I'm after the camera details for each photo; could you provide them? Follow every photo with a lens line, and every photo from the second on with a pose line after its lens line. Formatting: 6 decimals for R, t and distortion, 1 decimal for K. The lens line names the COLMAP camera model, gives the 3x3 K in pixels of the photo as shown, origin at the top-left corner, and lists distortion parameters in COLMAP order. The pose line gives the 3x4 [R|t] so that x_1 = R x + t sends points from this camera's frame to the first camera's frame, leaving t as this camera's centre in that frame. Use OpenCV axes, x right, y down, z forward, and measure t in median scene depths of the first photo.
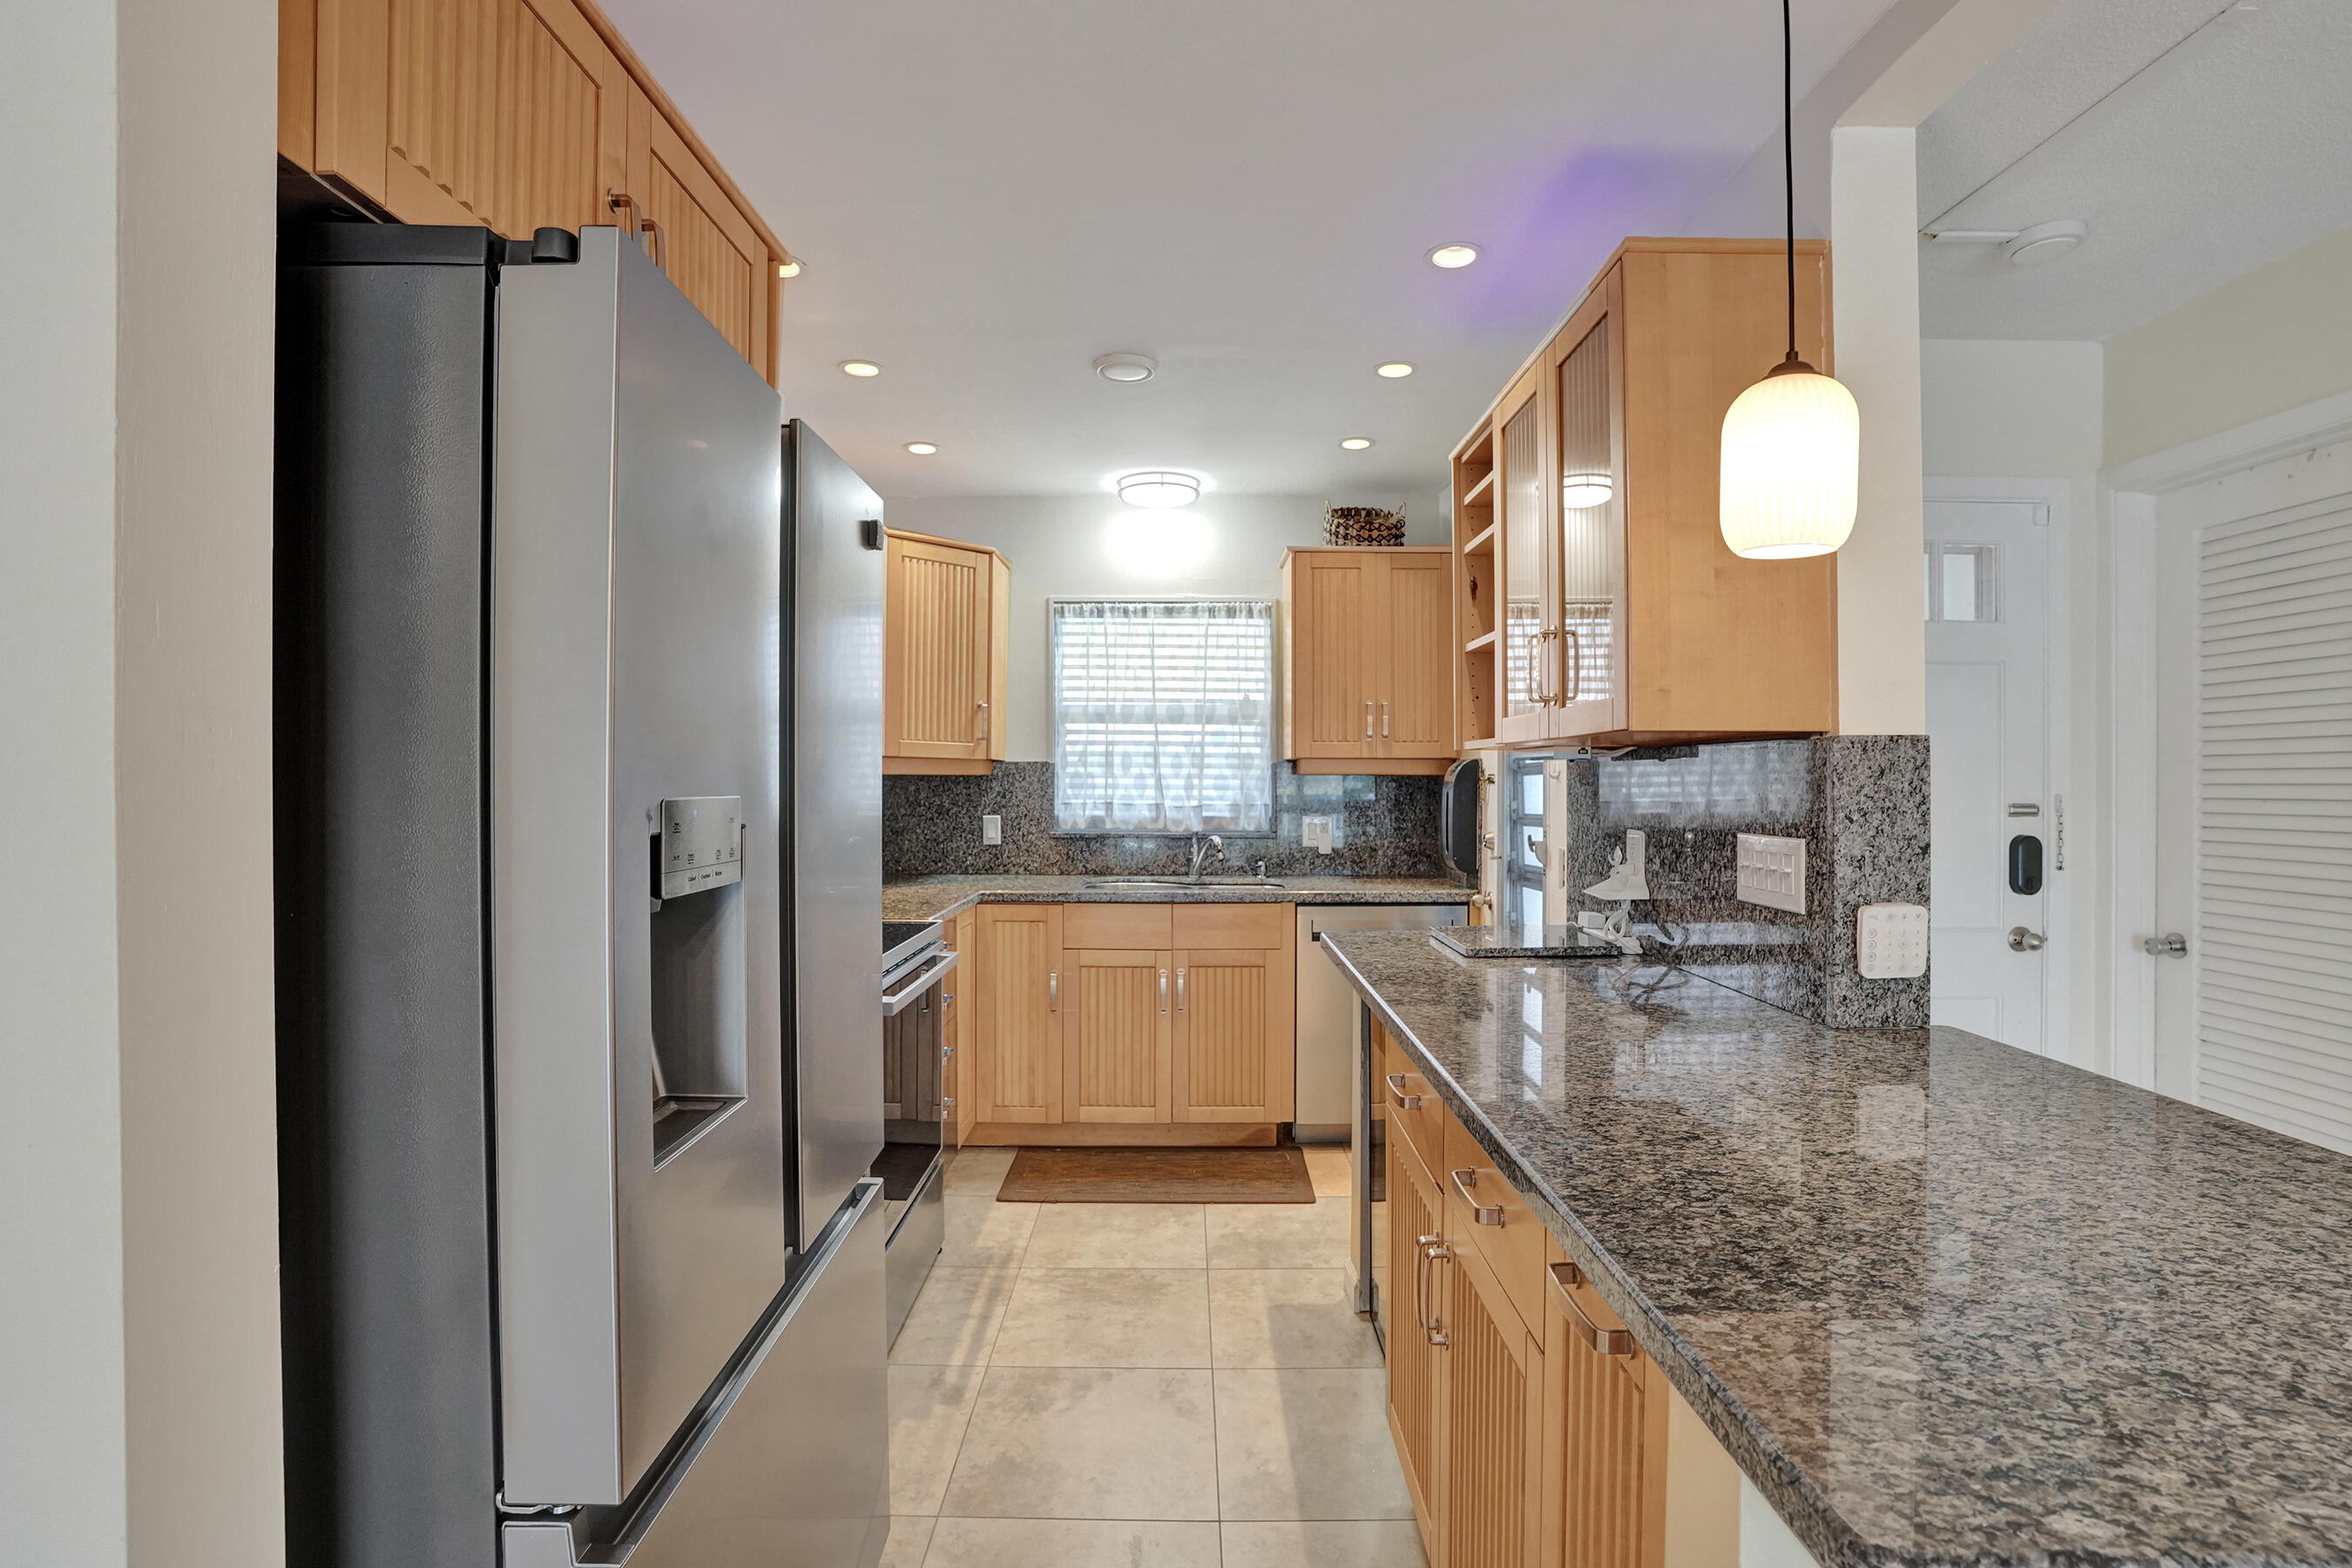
lens RADIAL K [[1103.0, 0, 1169.8], [0, 1103.0, 782.5], [0, 0, 1]] dist [-0.059871, 0.030842]
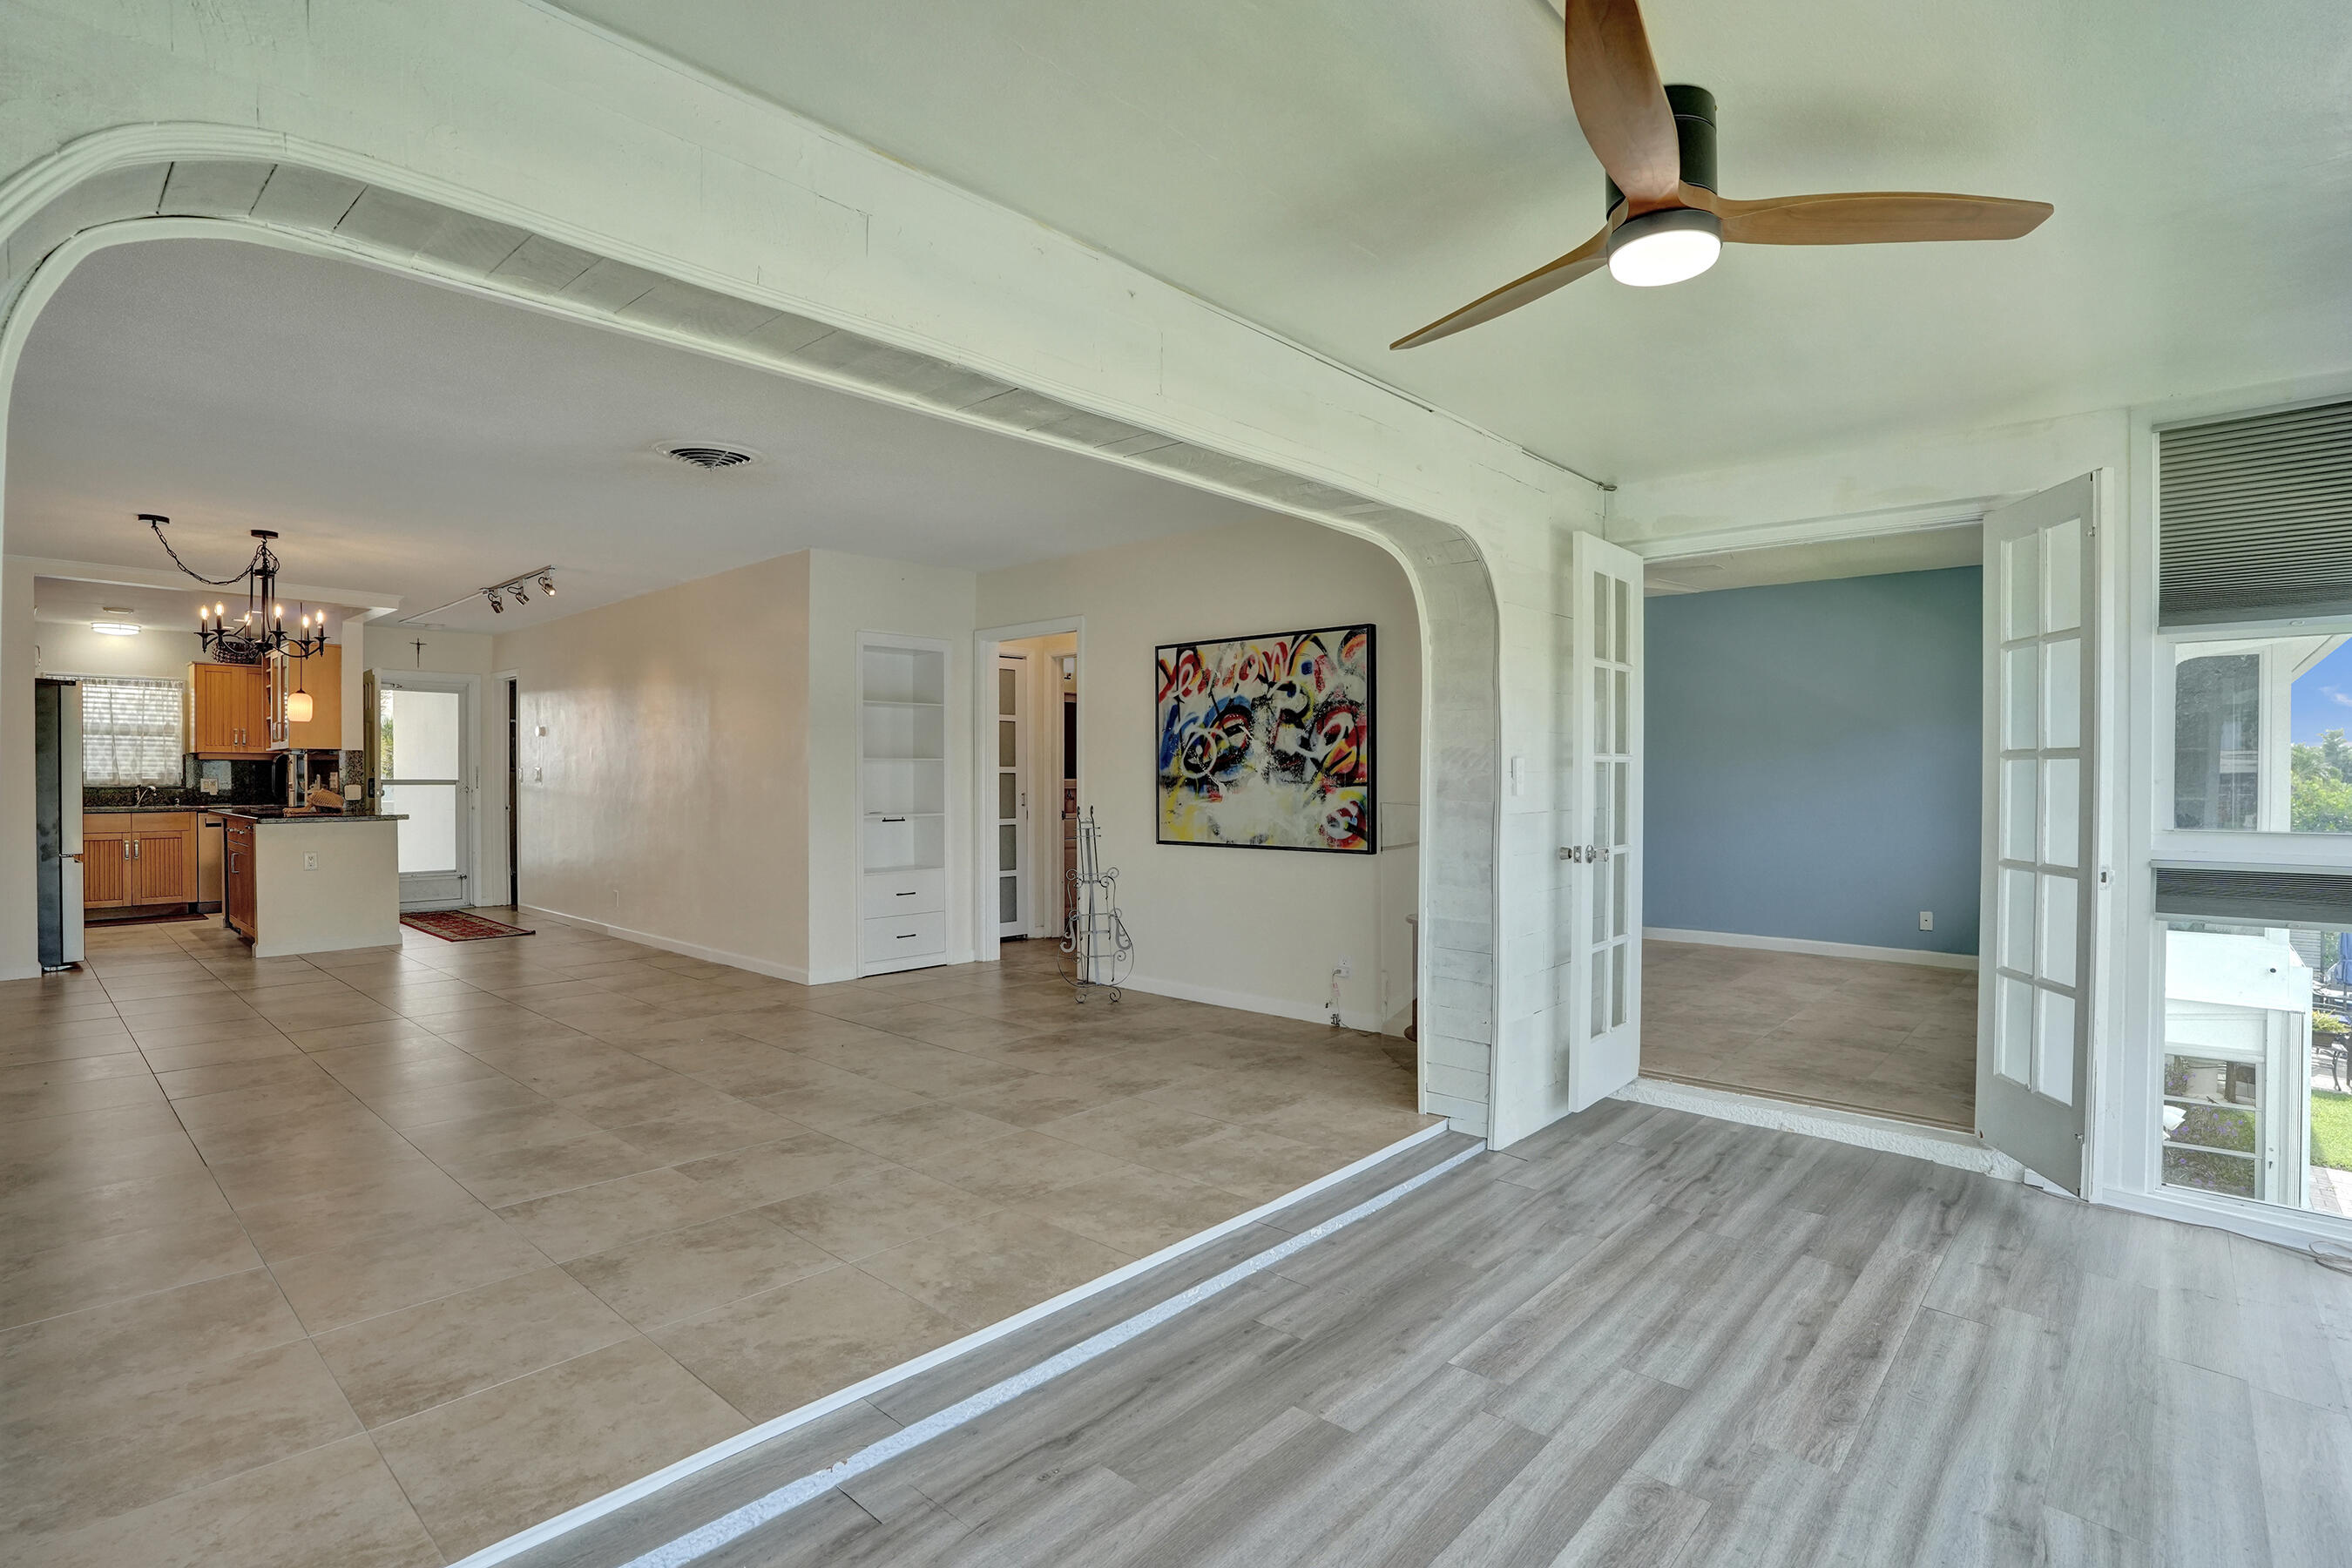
lens RADIAL K [[1144.6, 0, 1163.7], [0, 1144.6, 784.0], [0, 0, 1]] dist [-0.078976, 0.034540]
pose [[0.666814, -0.005350, 0.745205, -0.243680], [0.002081, 0.999984, 0.005317, 0.034860], [-0.745221, -0.001995, 0.666815, -1.994430]]
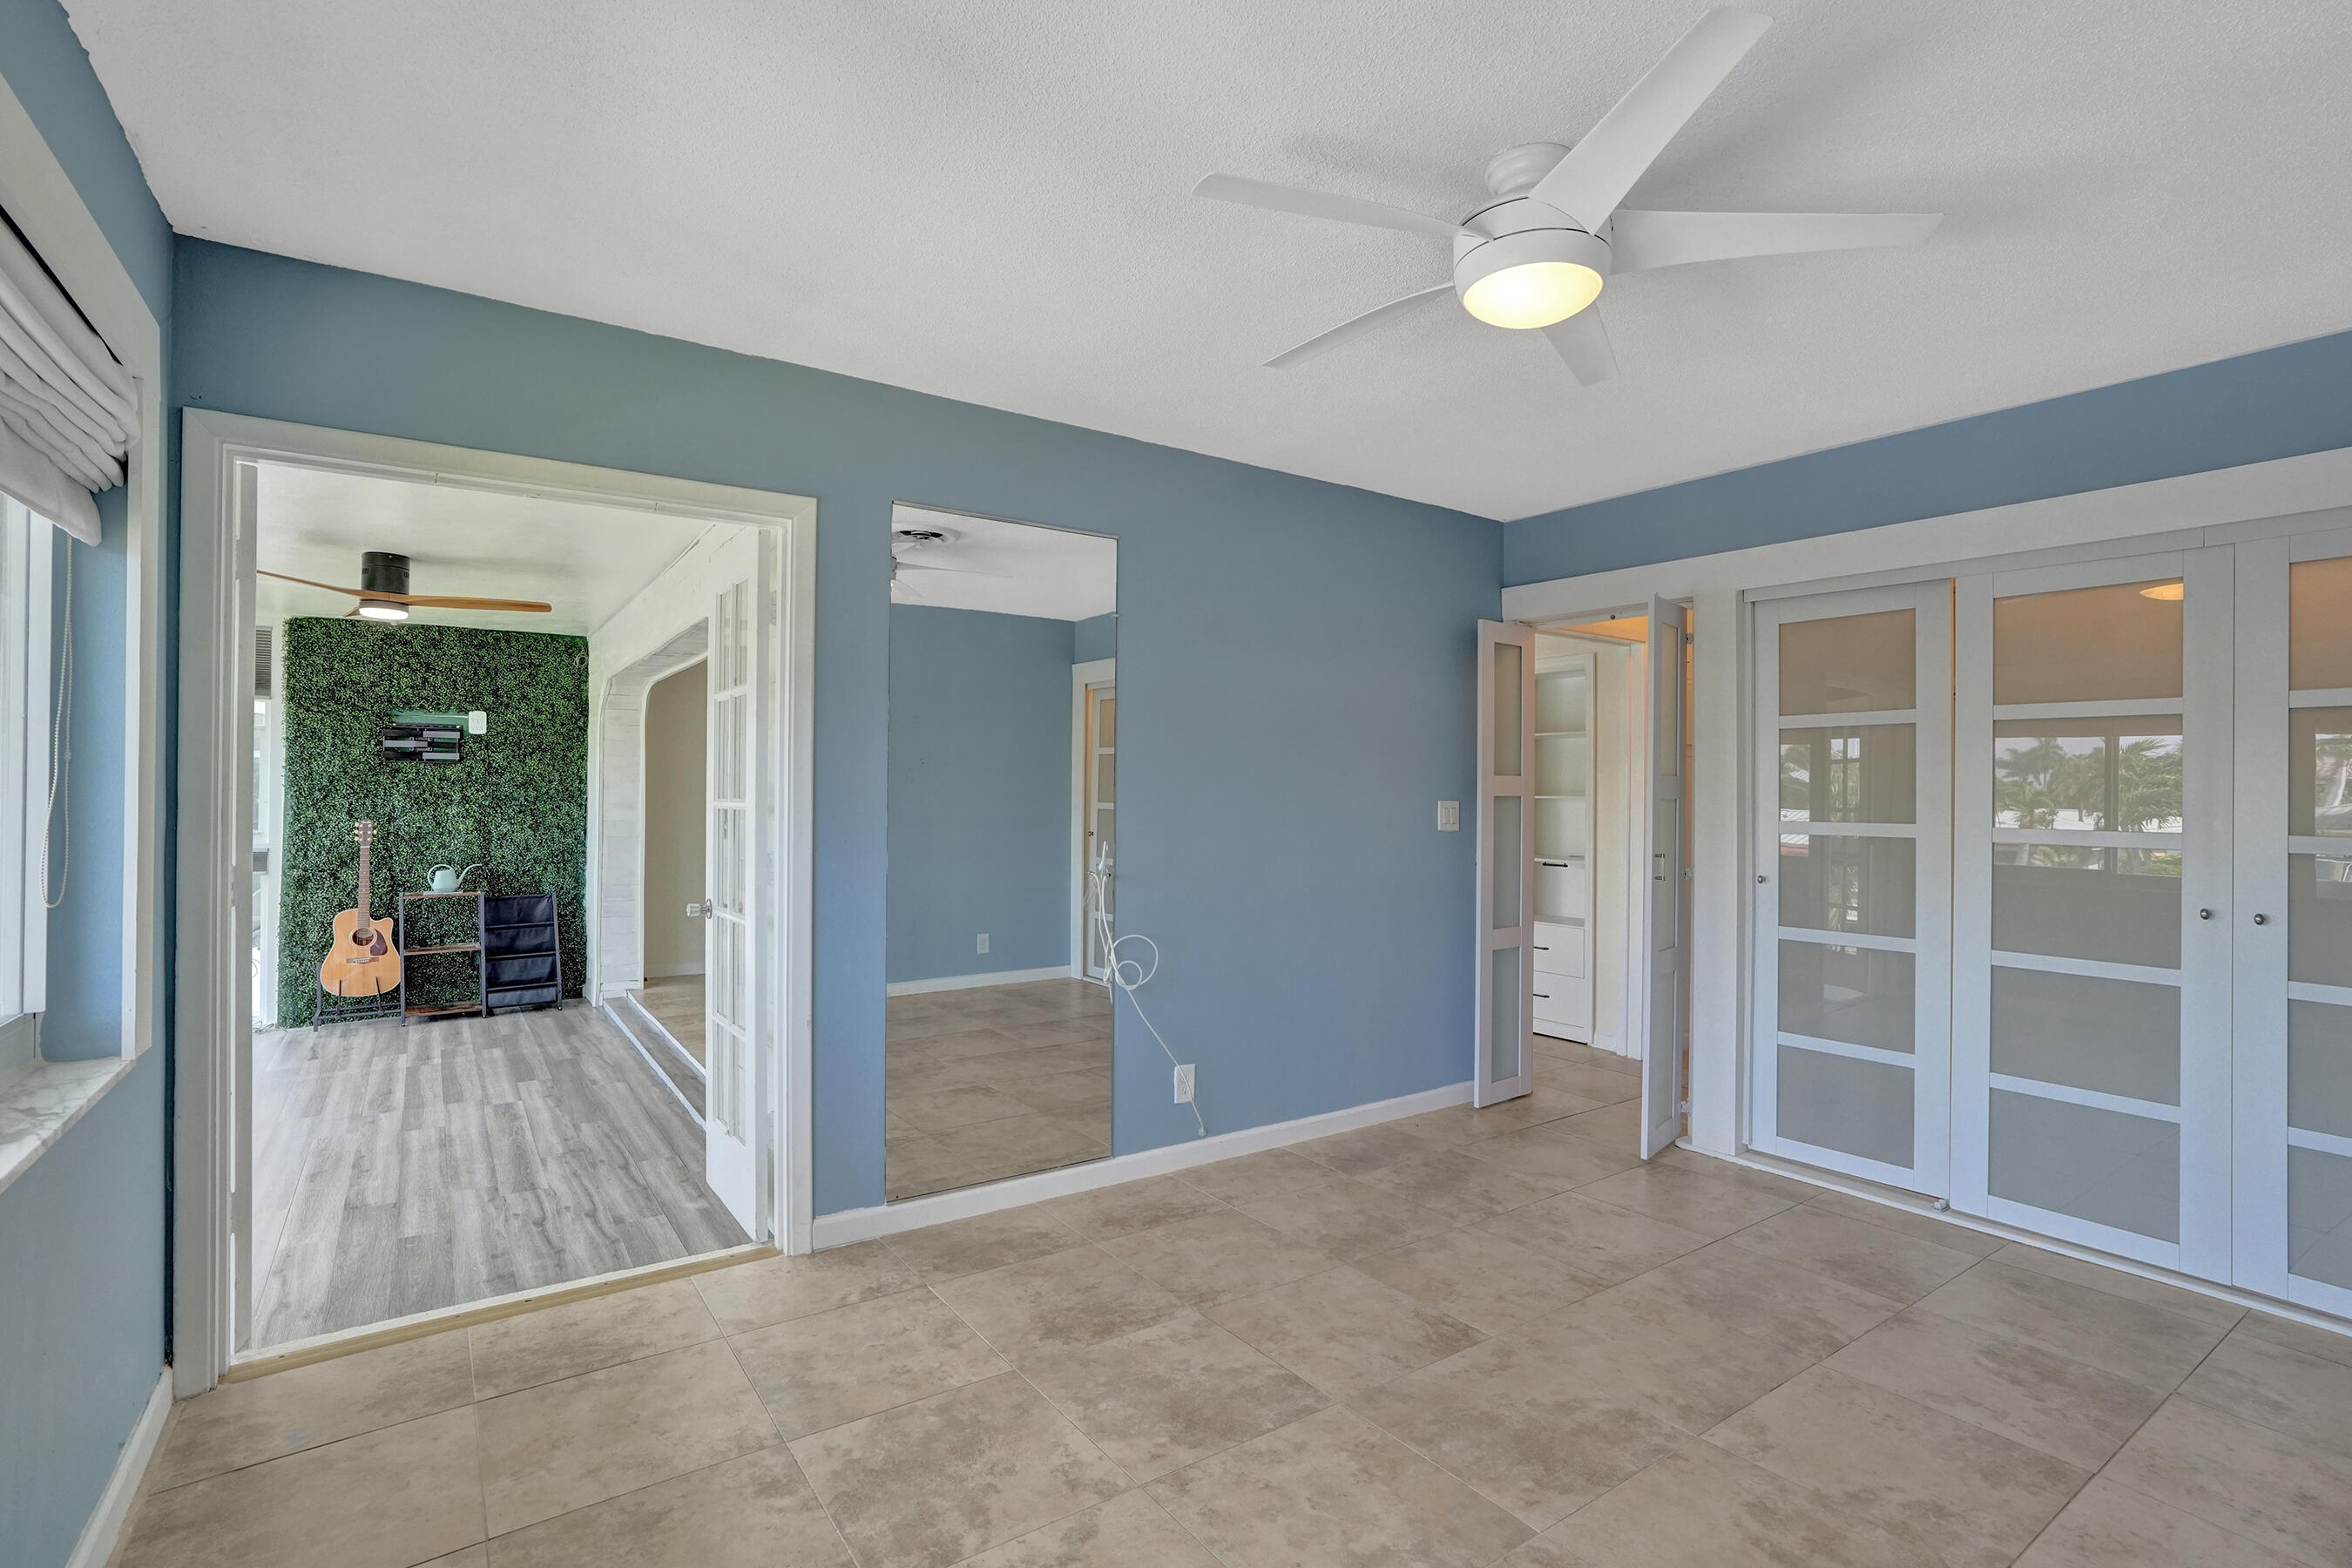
lens RADIAL K [[1092.9, 0, 1173.6], [0, 1092.9, 777.6], [0, 0, 1]] dist [-0.061426, 0.024663]
pose [[0.584712, -0.005657, -0.811221, 1.553929], [-0.009952, 0.999850, -0.014145, 0.008095], [0.811180, 0.016344, 0.584568, -1.827893]]
